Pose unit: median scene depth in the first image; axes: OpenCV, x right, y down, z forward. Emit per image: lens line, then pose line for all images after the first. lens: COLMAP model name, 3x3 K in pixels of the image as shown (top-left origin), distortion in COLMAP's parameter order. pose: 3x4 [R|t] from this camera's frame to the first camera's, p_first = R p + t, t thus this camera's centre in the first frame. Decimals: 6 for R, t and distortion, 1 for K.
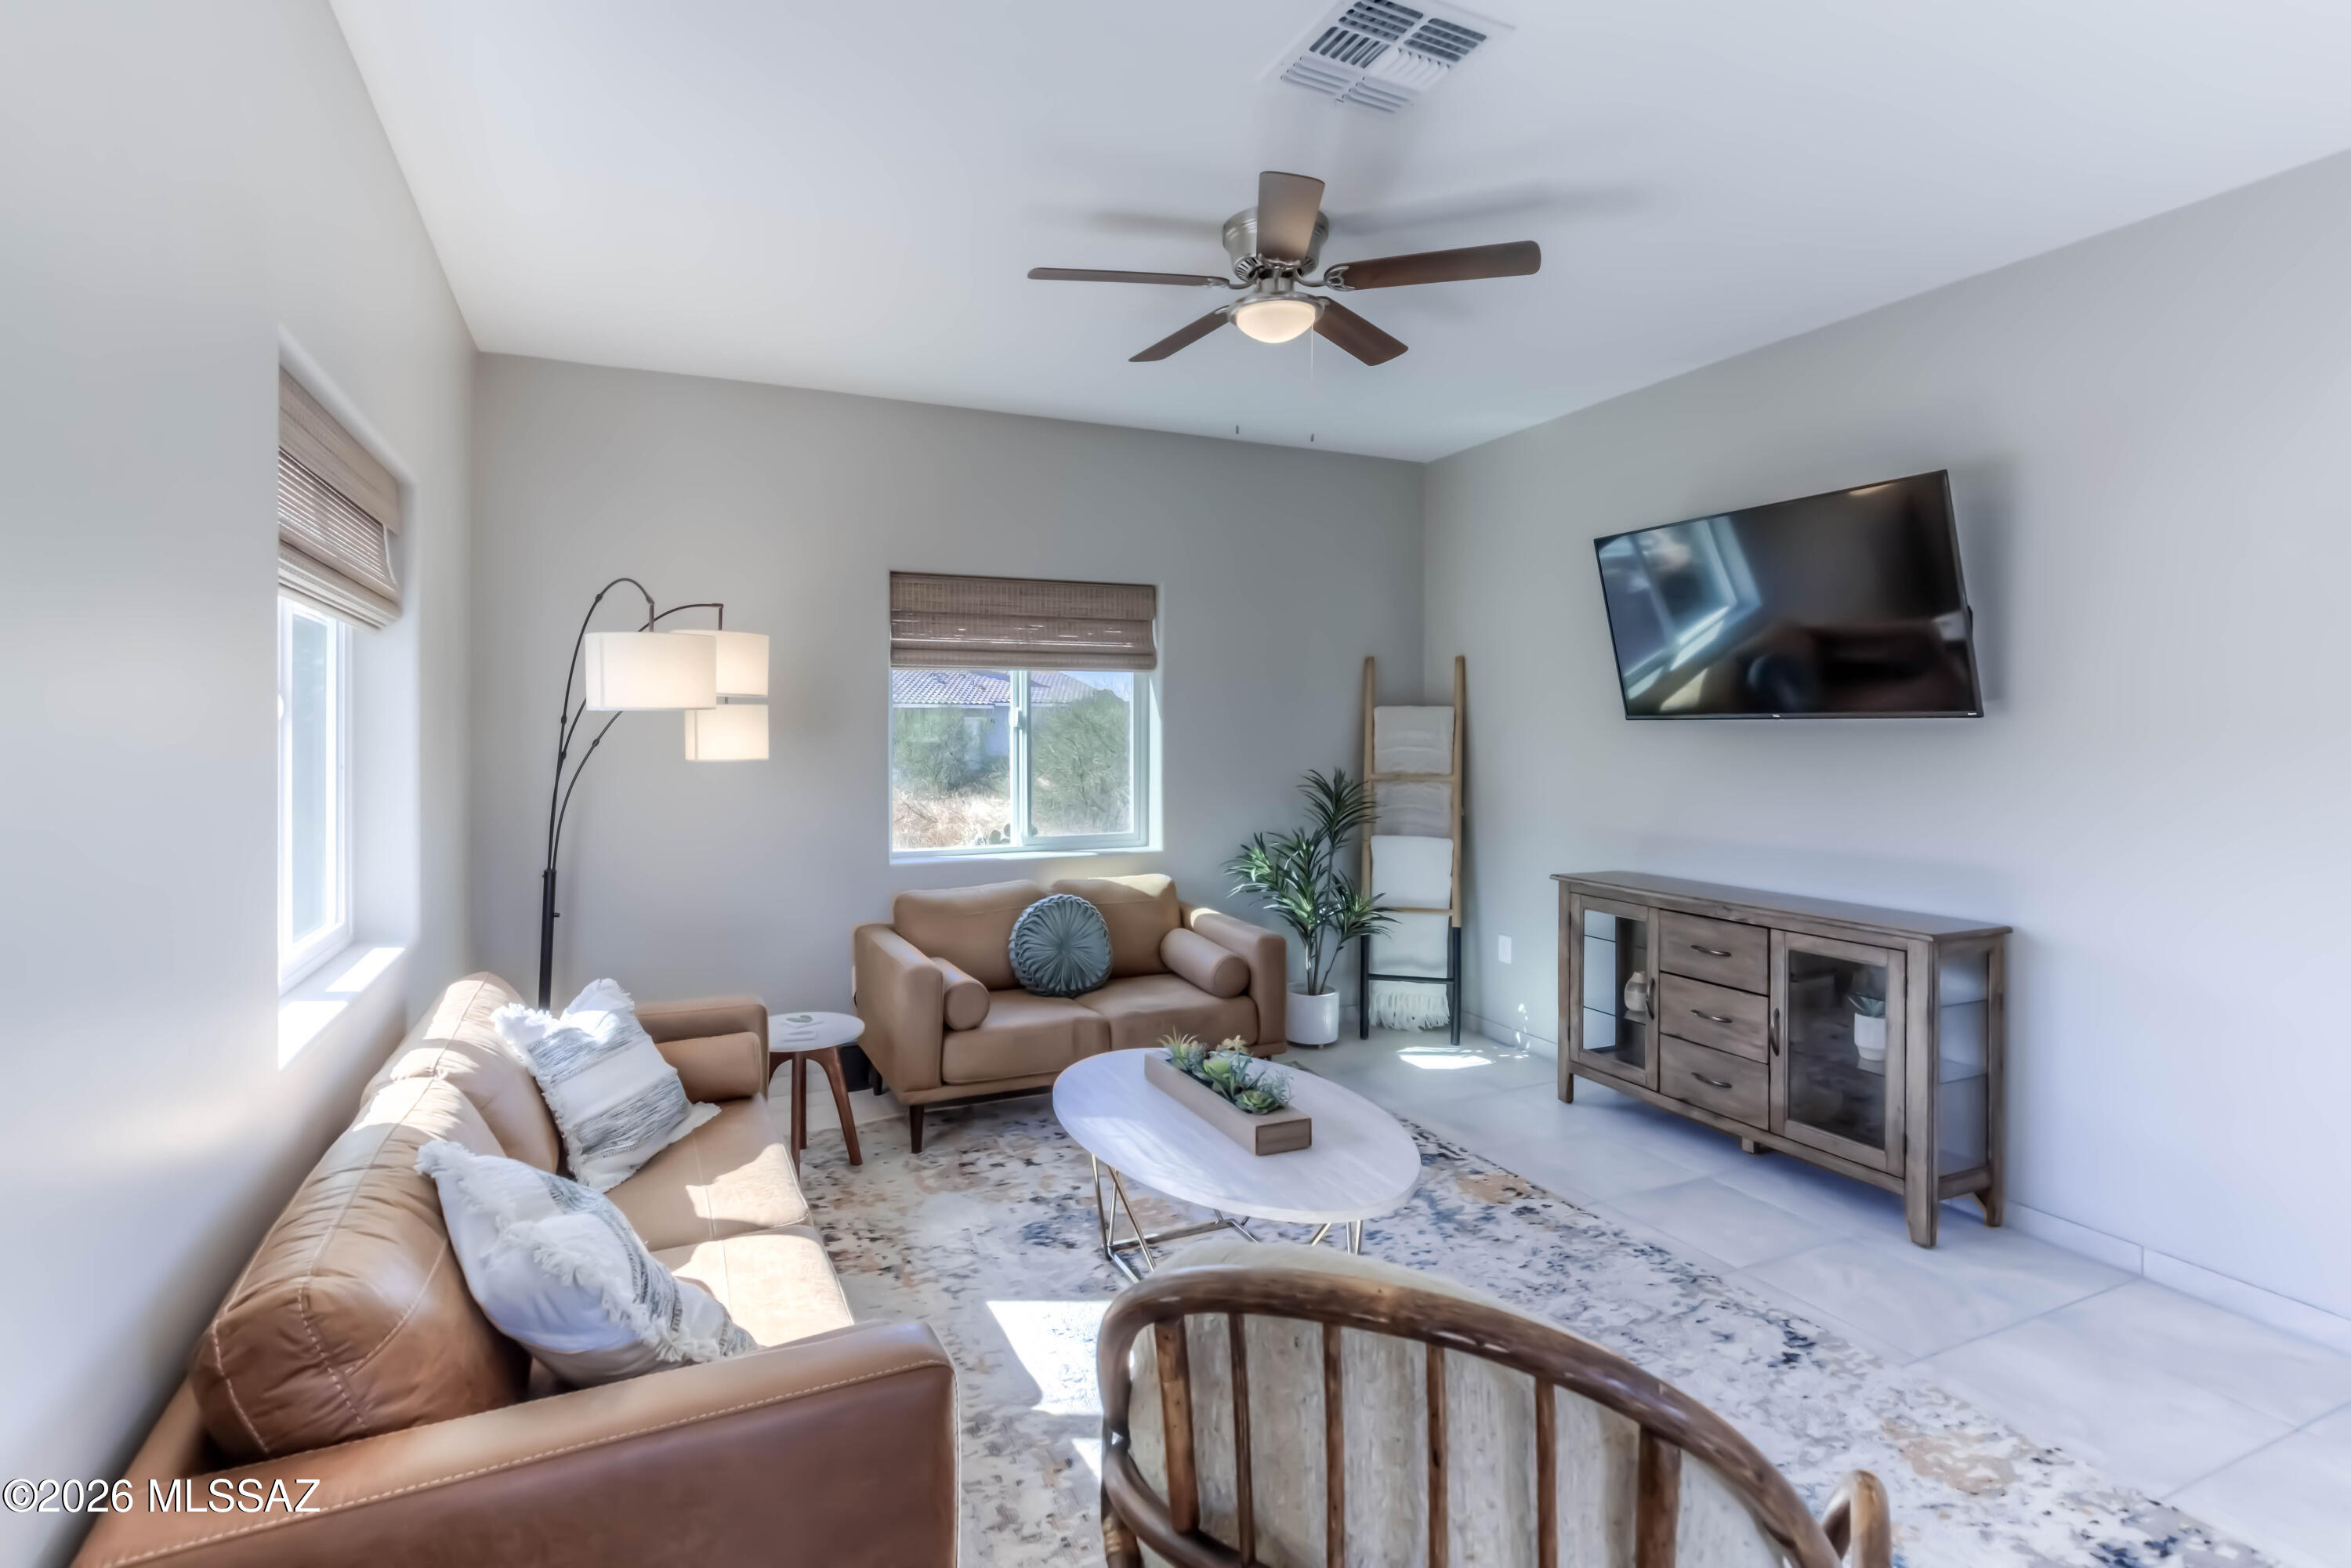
lens RADIAL K [[1126.1, 0, 1126.4], [0, 1126.1, 718.1], [0, 0, 1]] dist [0.024481, -0.000079]
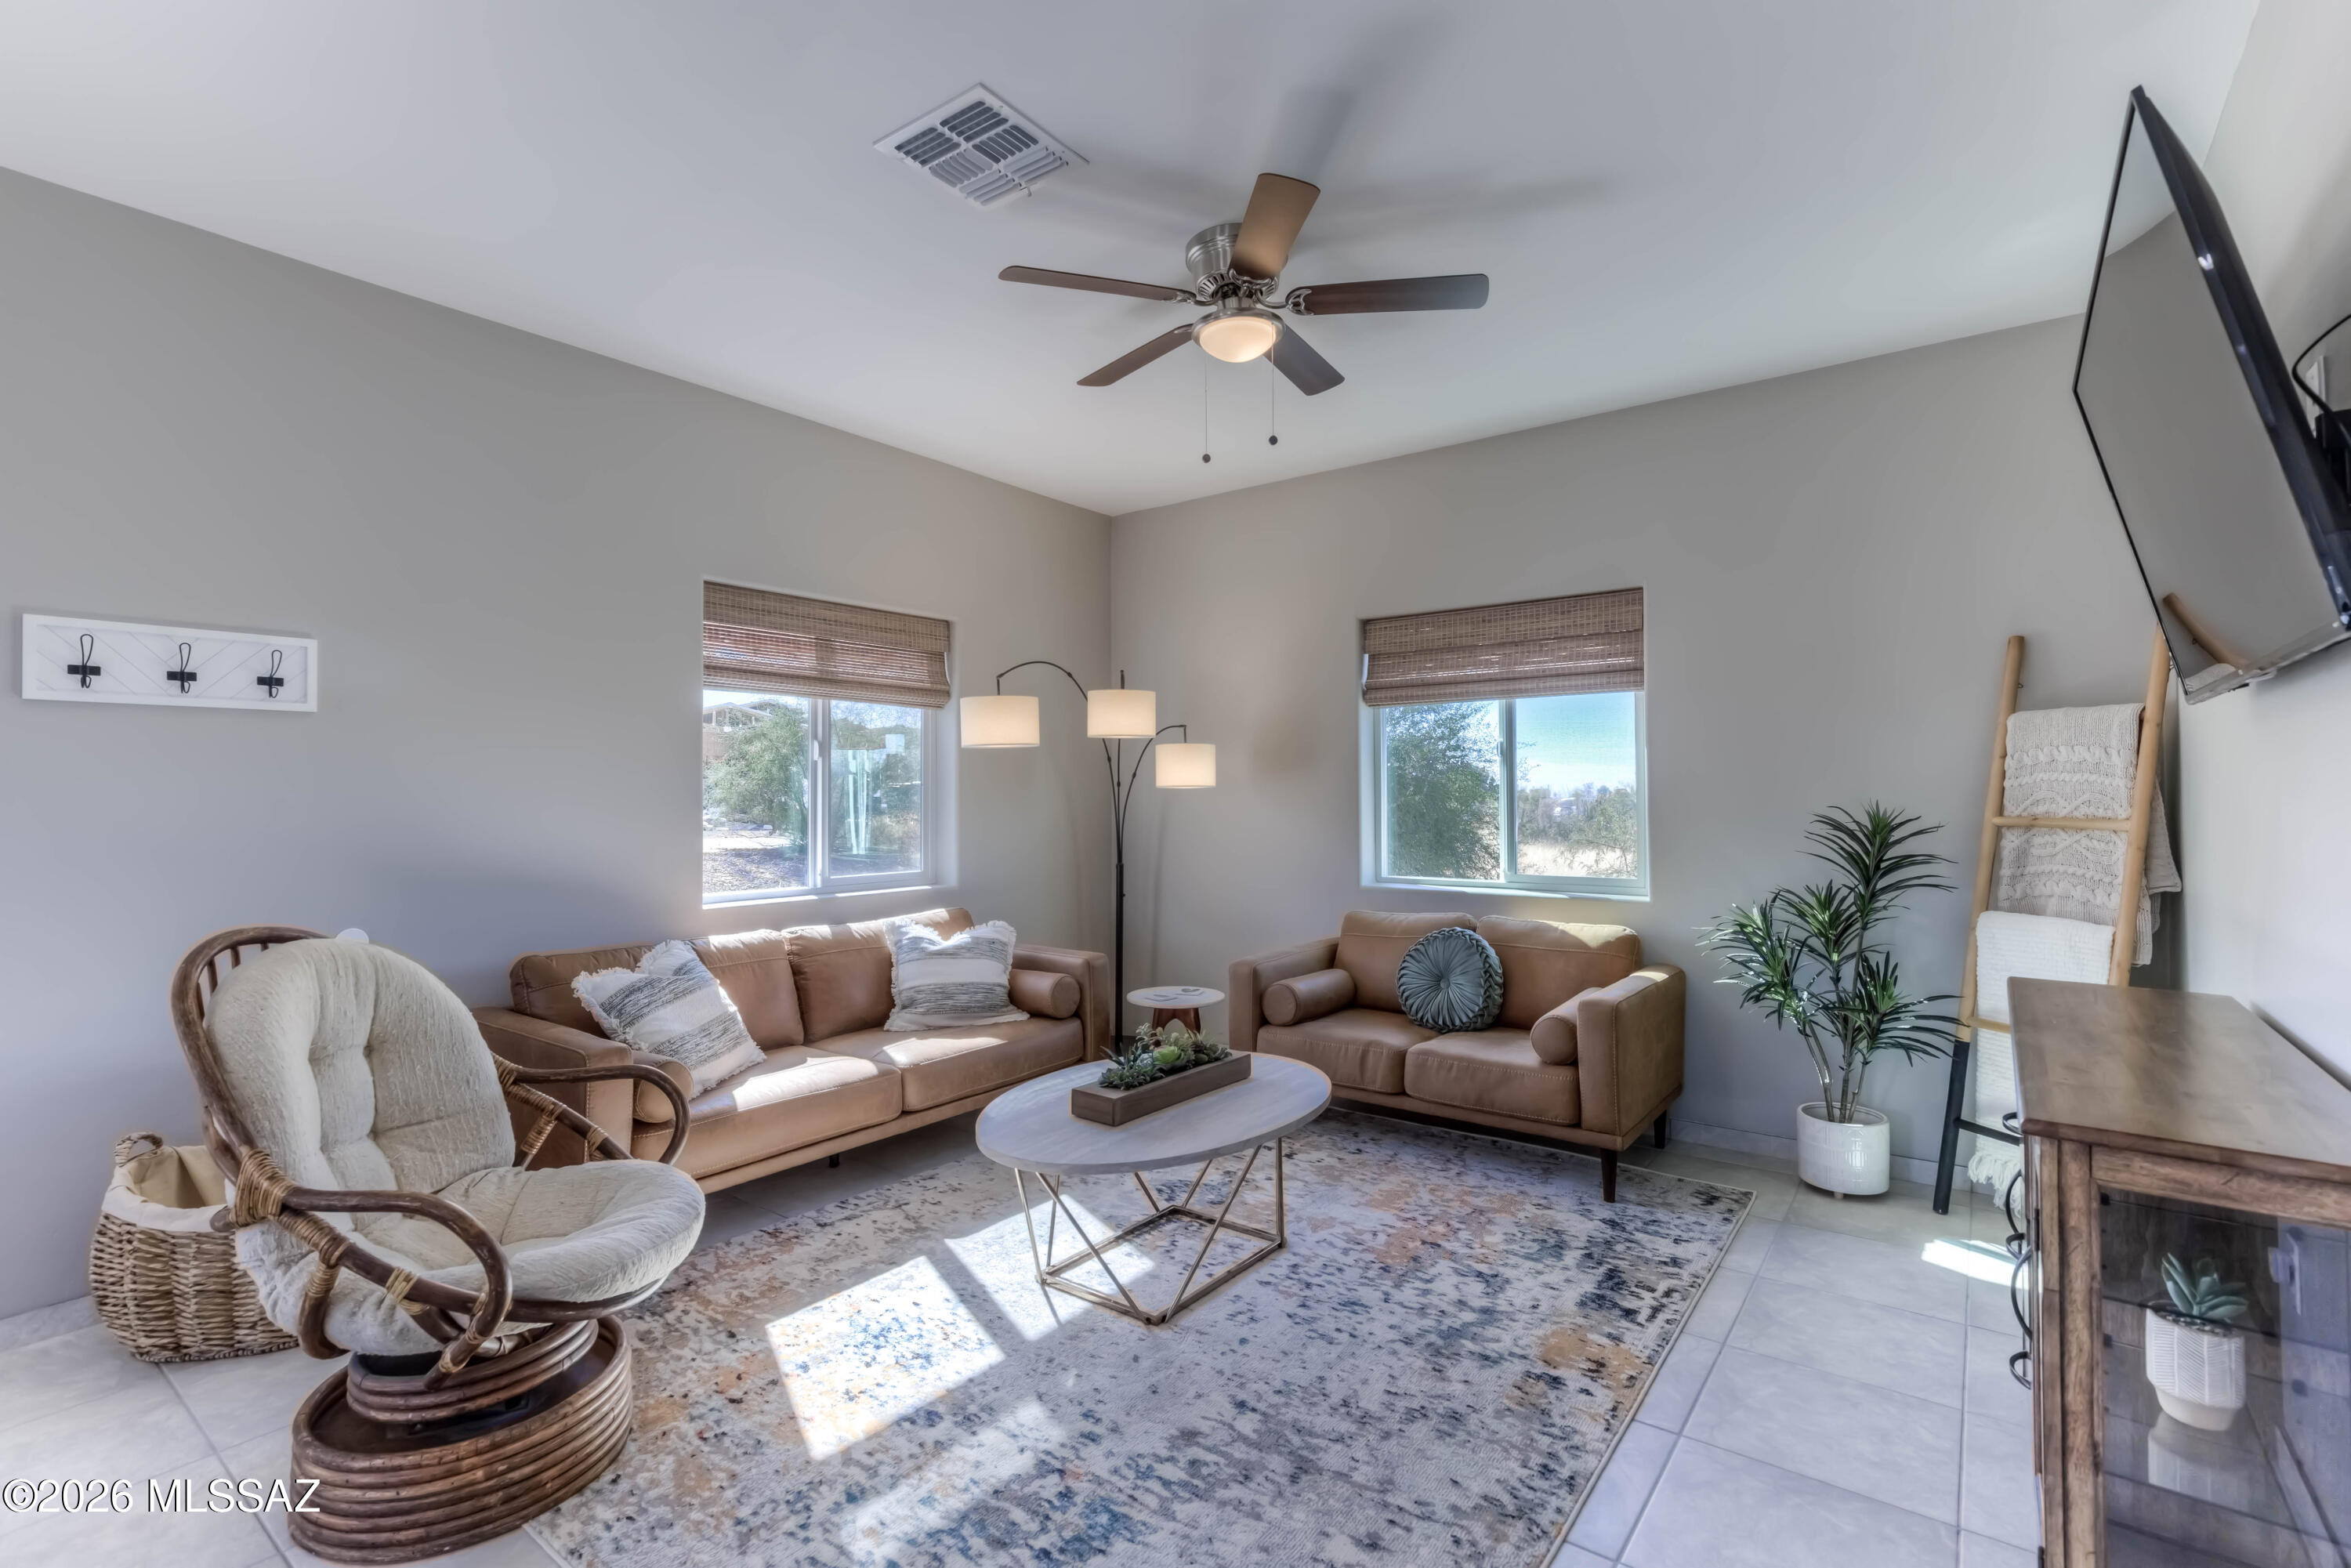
lens RADIAL K [[1074.7, 0, 1150.7], [0, 1074.7, 788.2], [0, 0, 1]] dist [-0.001286, 0.000745]
pose [[0.451373, -0.005382, -0.892319, 0.712363], [0.010777, 0.999942, -0.000579, 0.037139], [0.892270, -0.009355, 0.451405, 0.374952]]
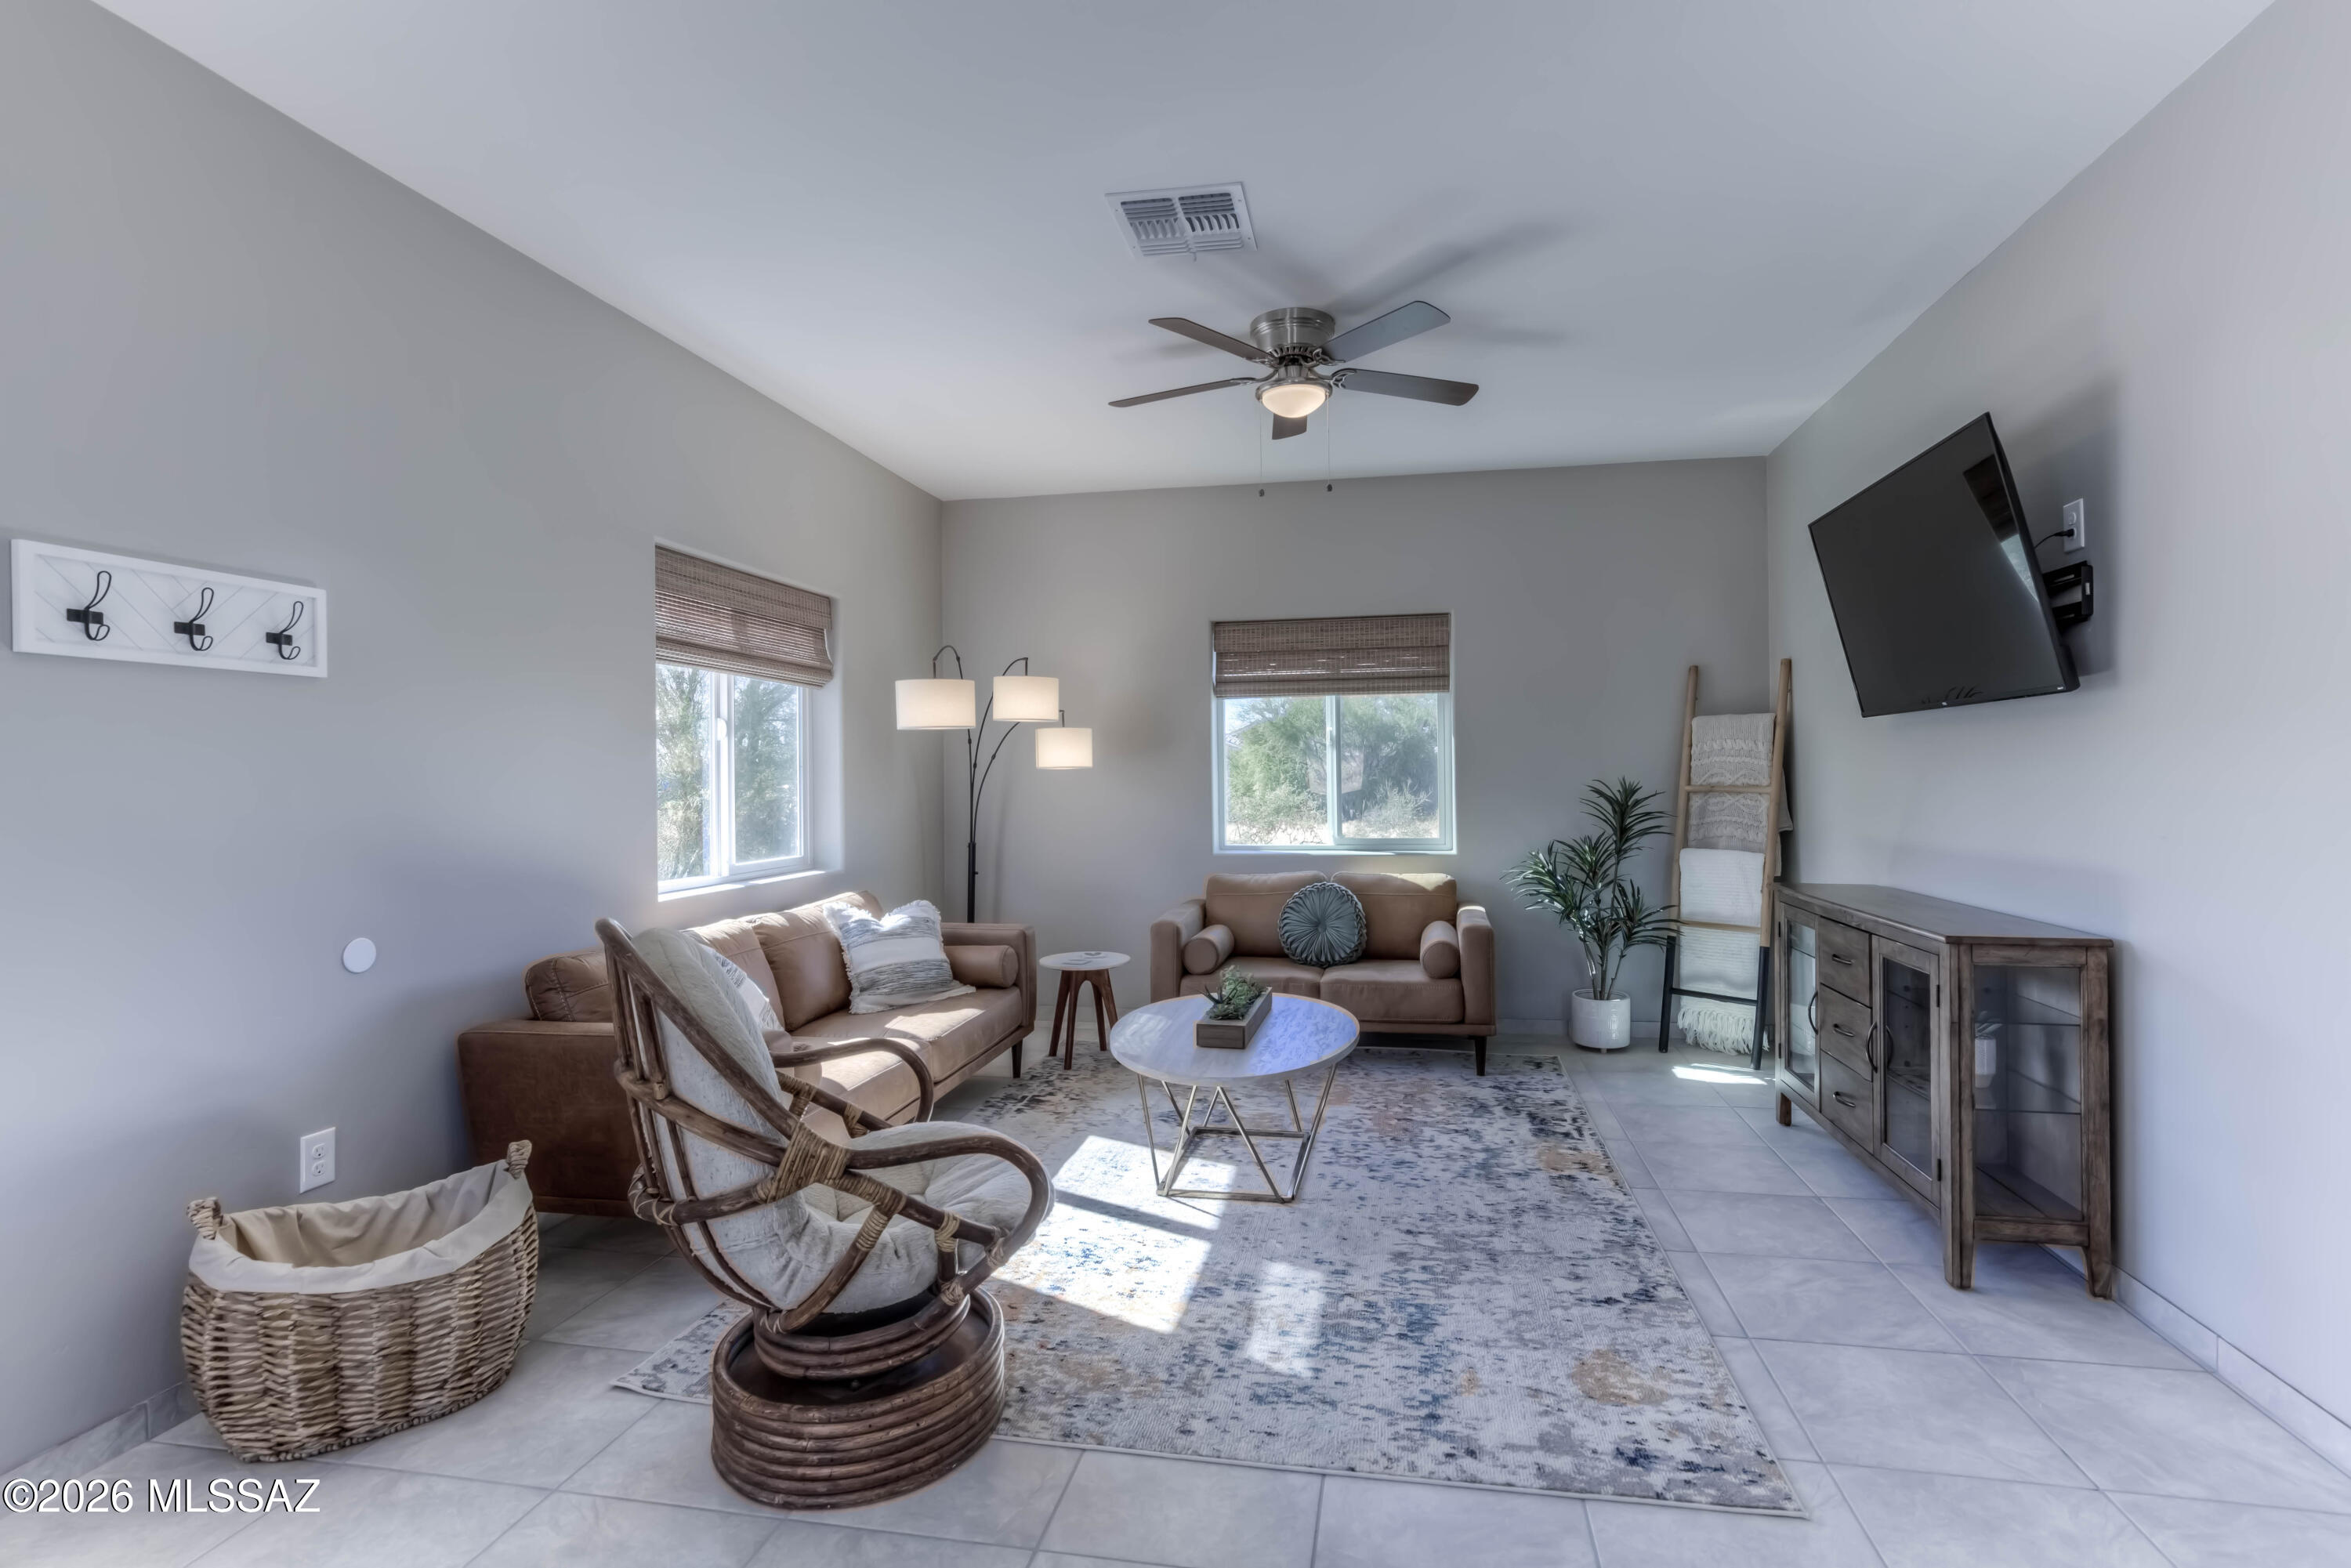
lens RADIAL K [[1107.1, 0, 1185.7], [0, 1107.1, 783.2], [0, 0, 1]] dist [0.000089, 0.000466]
pose [[0.810832, -0.001759, -0.585276, 0.554154], [0.013644, 0.999781, 0.015897, 0.034647], [0.585120, -0.020875, 0.810678, -0.037451]]
